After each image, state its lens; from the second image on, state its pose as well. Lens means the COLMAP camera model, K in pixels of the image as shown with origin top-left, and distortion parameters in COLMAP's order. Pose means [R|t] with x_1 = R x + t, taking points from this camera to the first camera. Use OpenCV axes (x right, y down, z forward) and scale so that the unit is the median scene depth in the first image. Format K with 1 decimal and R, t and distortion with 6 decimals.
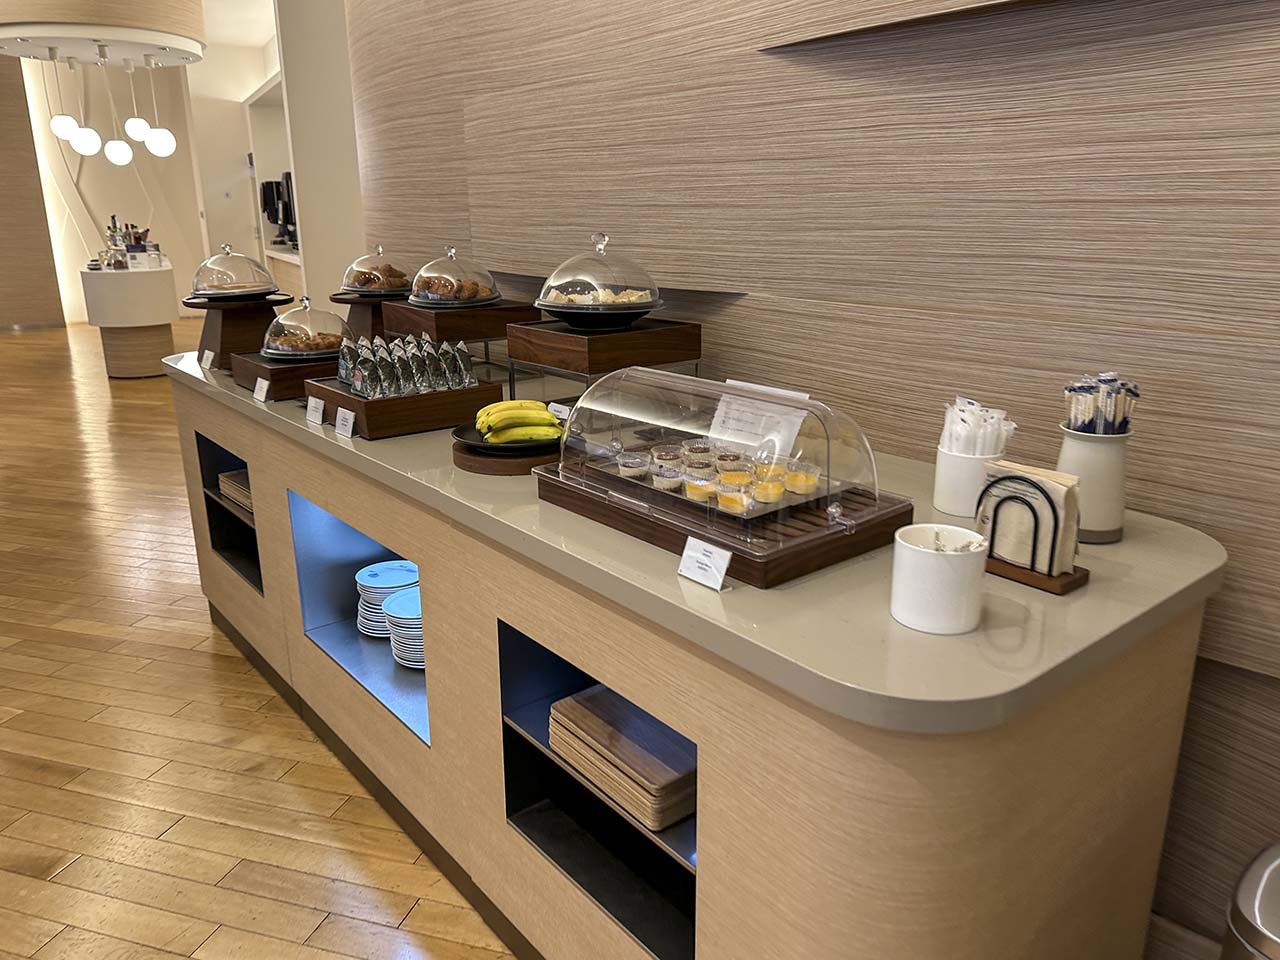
lens RADIAL K [[933.4, 0, 640.0], [0, 933.4, 480.0], [0, 0, 1]] dist [0.007960, -0.008350]
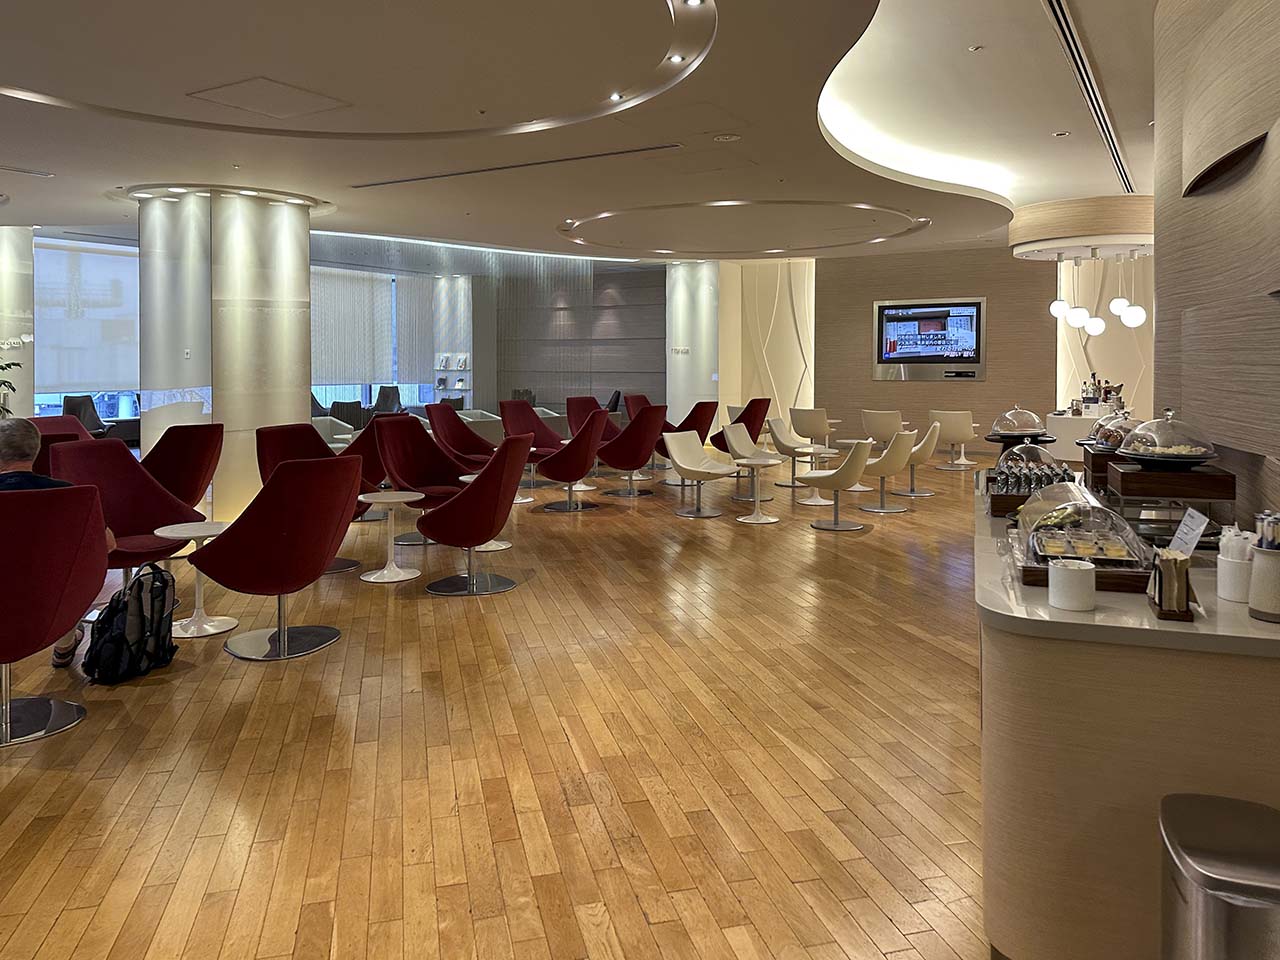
lens RADIAL K [[910.5, 0, 652.0], [0, 910.5, 495.7], [0, 0, 1]] dist [0.070187, -0.099552]
pose [[0.525809, 0.132401, -0.840235, 0.743599], [-0.244303, 0.969699, -0.000081, 0.069824], [0.814764, 0.205314, 0.542223, -0.427732]]
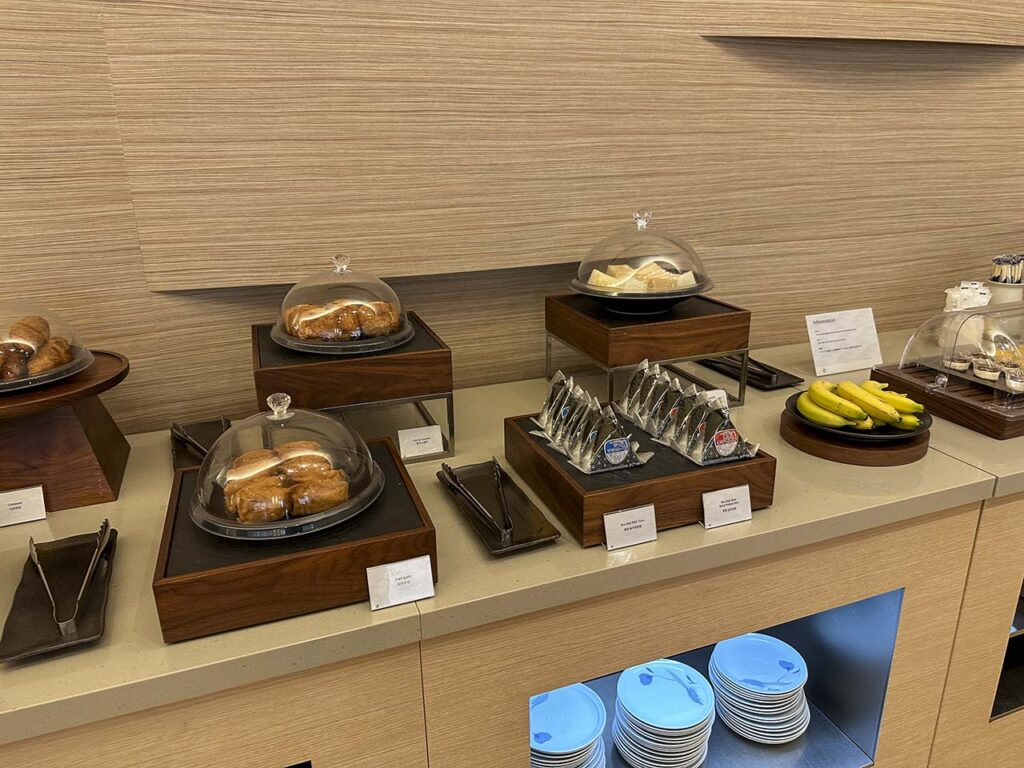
lens RADIAL K [[728.4, 0, 521.6], [0, 728.4, 396.6], [0, 0, 1]] dist [0.070187, -0.099552]
pose [[0.330523, -0.274074, 0.903127, -0.757668], [0.301299, 0.937477, 0.174230, -0.231750], [-0.894412, 0.214524, 0.392436, 0.806457]]
